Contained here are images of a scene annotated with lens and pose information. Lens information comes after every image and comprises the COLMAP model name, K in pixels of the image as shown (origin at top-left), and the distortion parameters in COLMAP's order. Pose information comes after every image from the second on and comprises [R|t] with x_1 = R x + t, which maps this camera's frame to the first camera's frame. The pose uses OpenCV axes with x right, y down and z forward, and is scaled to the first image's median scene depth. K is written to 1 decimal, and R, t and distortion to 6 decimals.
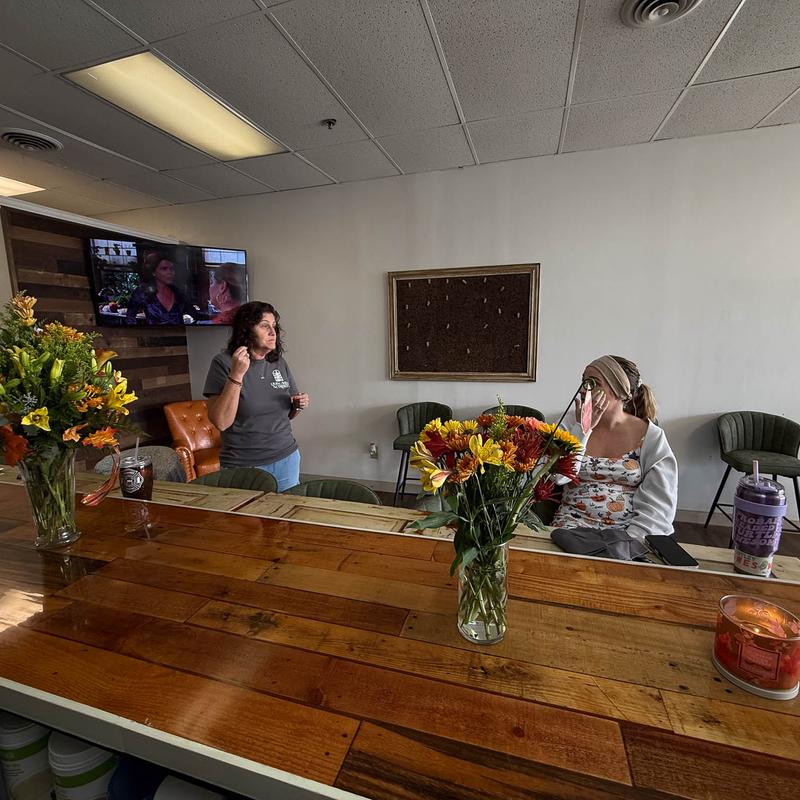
lens RADIAL K [[422.5, 0, 400.0], [0, 422.5, 400.0], [0, 0, 1]] dist [0.002022, 0.000245]
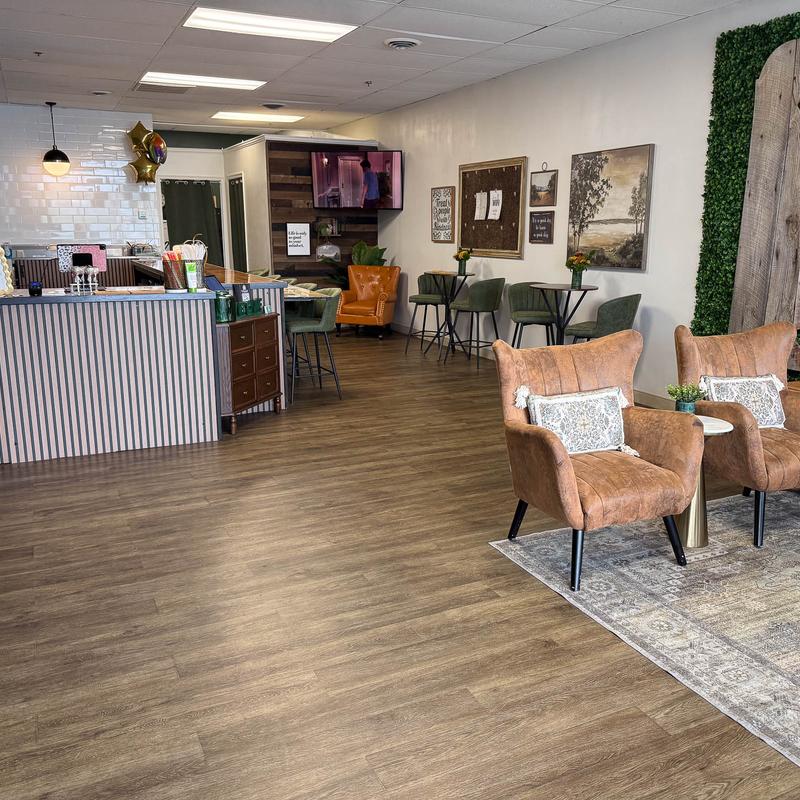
lens RADIAL K [[779.3, 0, 400.0], [0, 779.3, 400.0], [0, 0, 1]] dist [0.074305, -0.029986]
pose [[0.678616, 0.179344, -0.712261, 1.713641], [-0.128792, 0.983762, 0.124998, 0.115593], [0.723113, 0.006908, 0.690695, -0.751597]]
